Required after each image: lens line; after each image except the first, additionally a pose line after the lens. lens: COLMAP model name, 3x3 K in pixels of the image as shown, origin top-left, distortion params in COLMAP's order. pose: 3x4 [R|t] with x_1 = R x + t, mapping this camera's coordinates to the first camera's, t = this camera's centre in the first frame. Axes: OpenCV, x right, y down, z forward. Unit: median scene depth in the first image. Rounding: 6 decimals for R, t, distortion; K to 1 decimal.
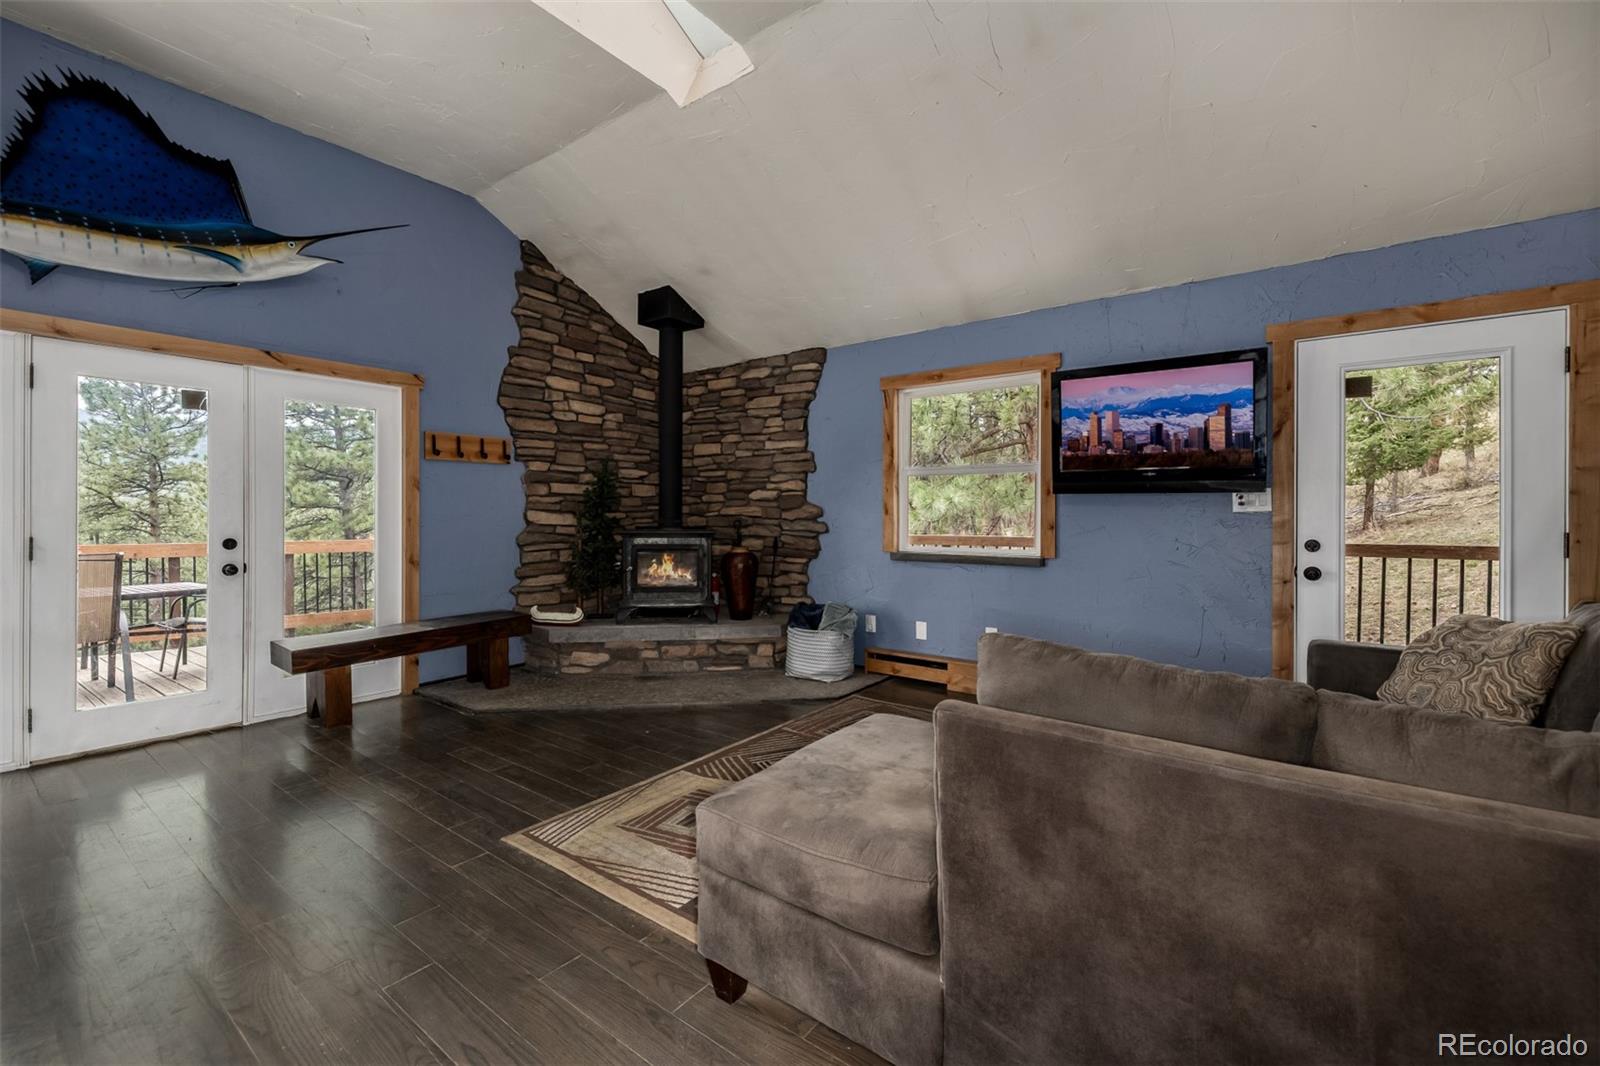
lens RADIAL K [[679.2, 0, 801.0], [0, 679.2, 524.4], [0, 0, 1]] dist [0.002788, -0.002122]
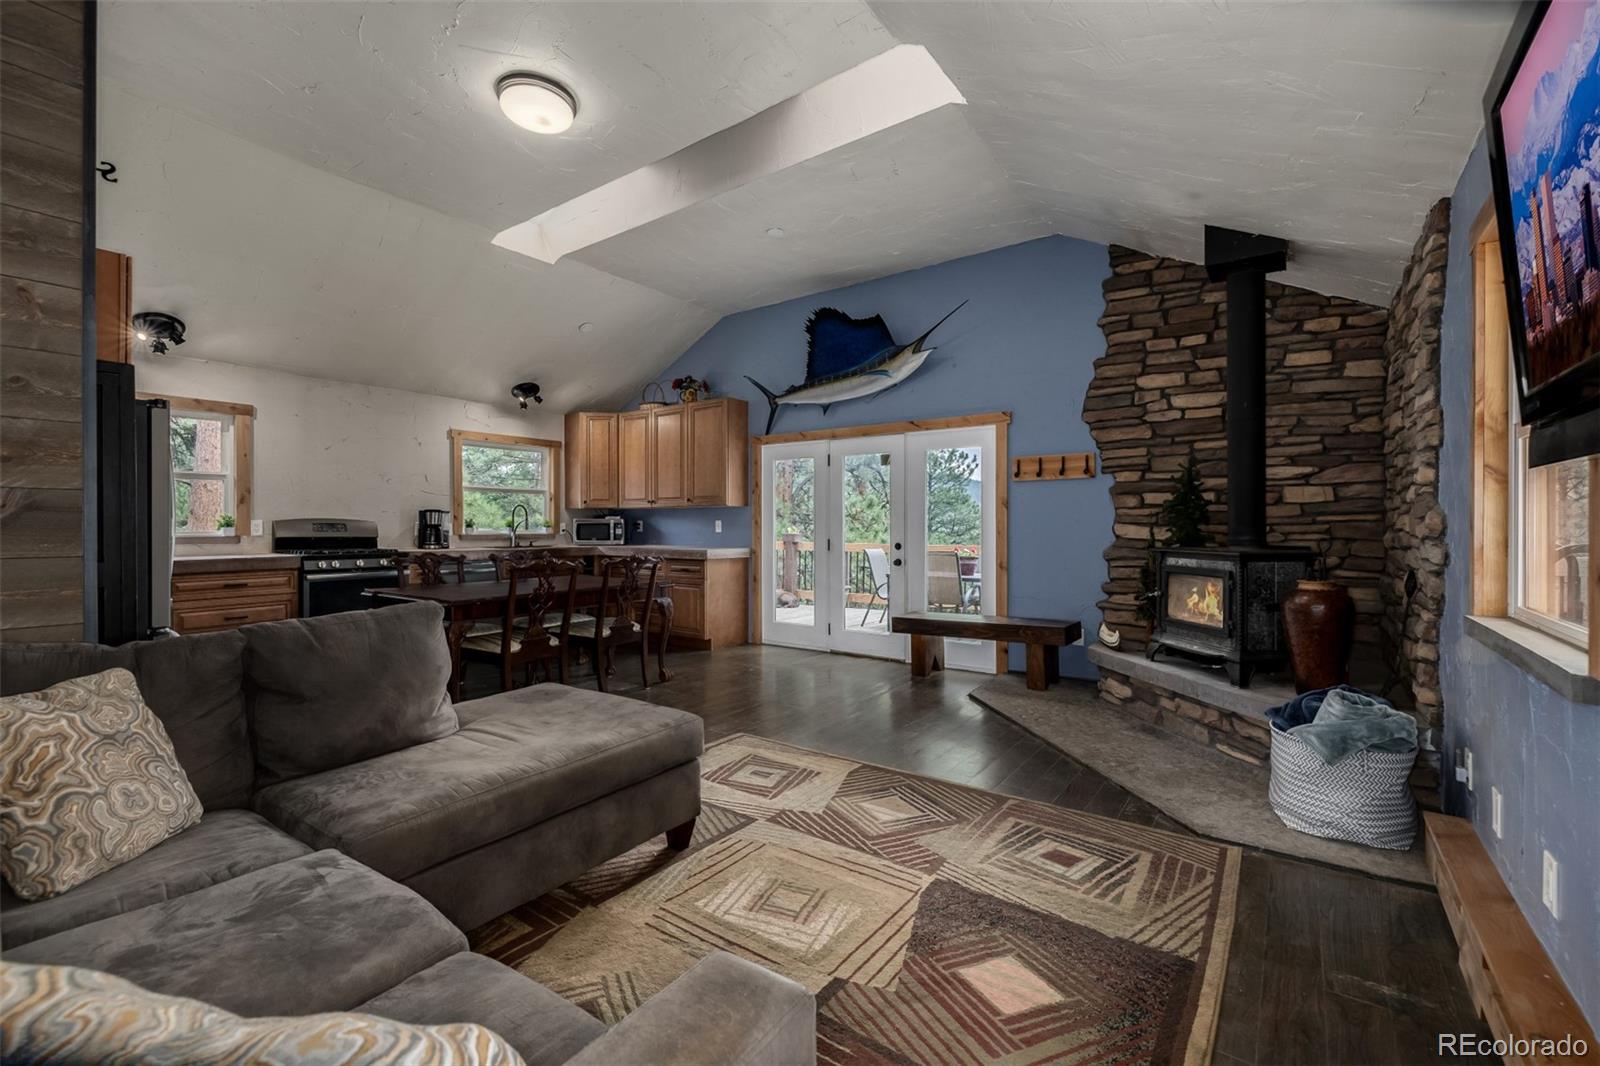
lens RADIAL K [[679.2, 0, 789.3], [0, 679.2, 533.6], [0, 0, 1]] dist [0.002788, -0.002122]
pose [[-0.001727, 0.010625, -0.999942, 0.567282], [-0.013801, 0.999848, 0.010648, -0.010772], [0.999903, 0.013818, -0.001580, 0.549615]]
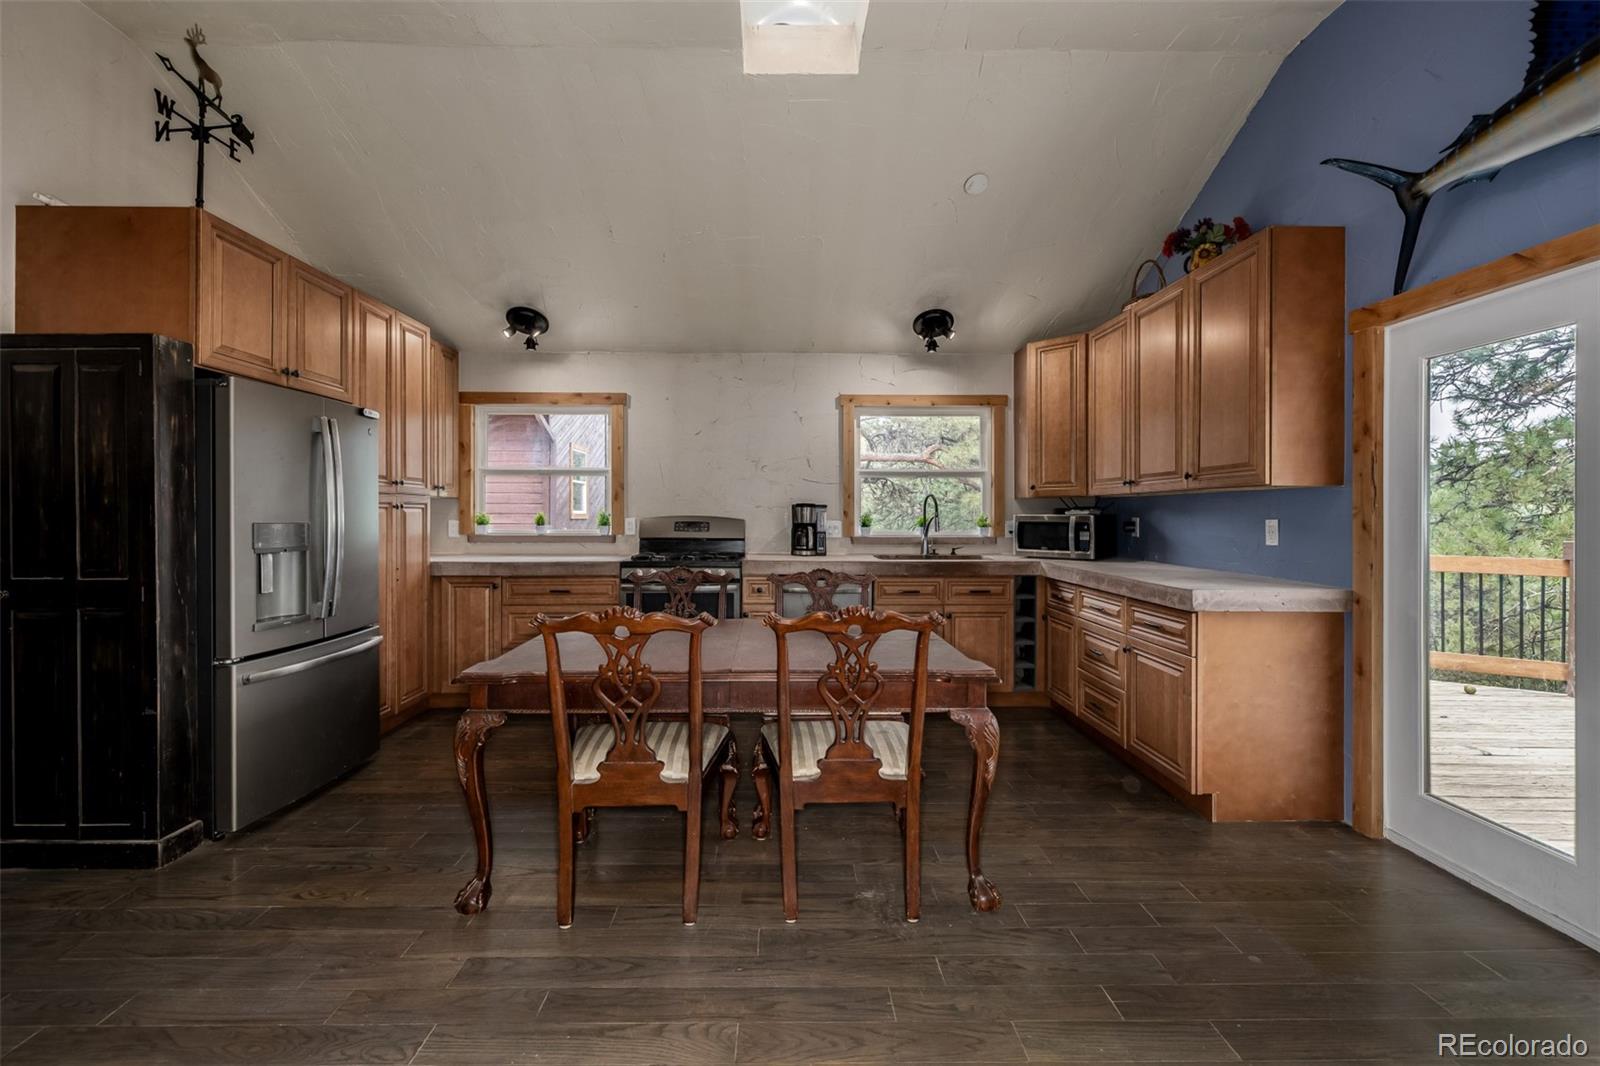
lens RADIAL K [[679.2, 0, 787.5], [0, 679.2, 517.5], [0, 0, 1]] dist [0.002788, -0.002122]
pose [[-0.793418, 0.000479, -0.608677, -0.106596], [-0.011046, 0.999824, 0.015185, -0.027438], [0.608577, 0.018771, -0.793273, 0.628713]]
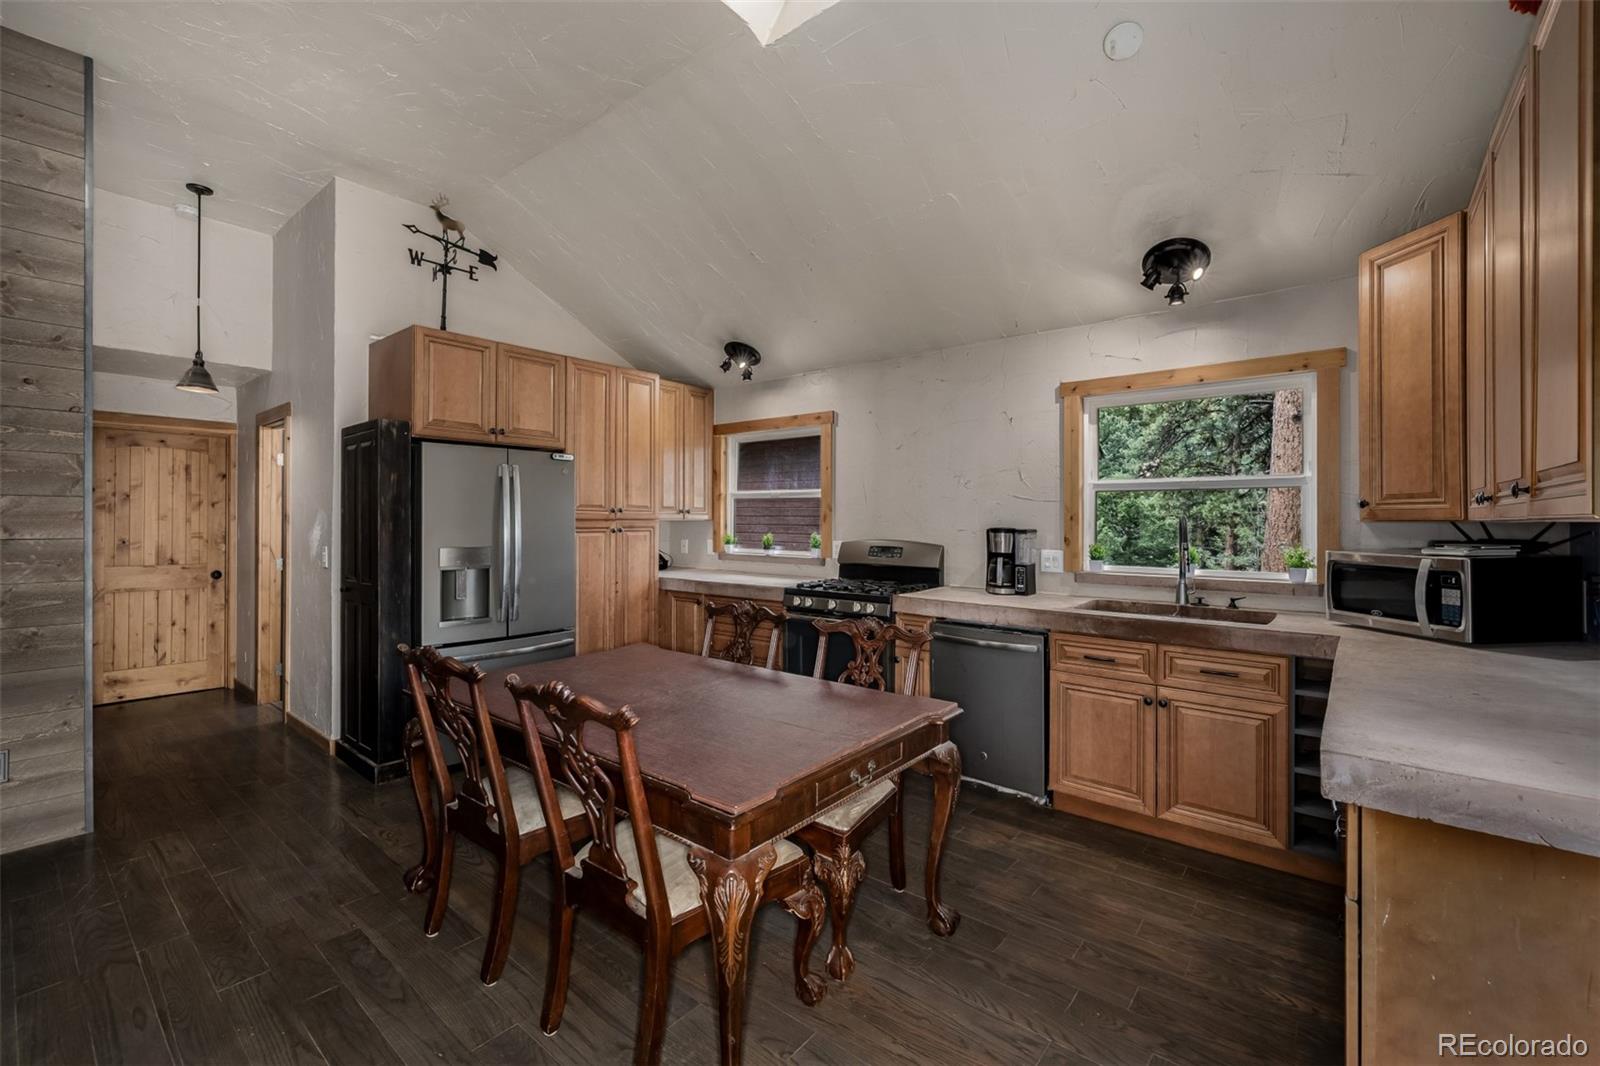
lens RADIAL K [[679.2, 0, 791.4], [0, 679.2, 517.5], [0, 0, 1]] dist [0.002788, -0.002122]
pose [[-0.998346, -0.004003, 0.057356, -0.525633], [-0.003329, 0.999924, 0.011844, -0.052975], [-0.057399, 0.011633, -0.998284, 0.653652]]
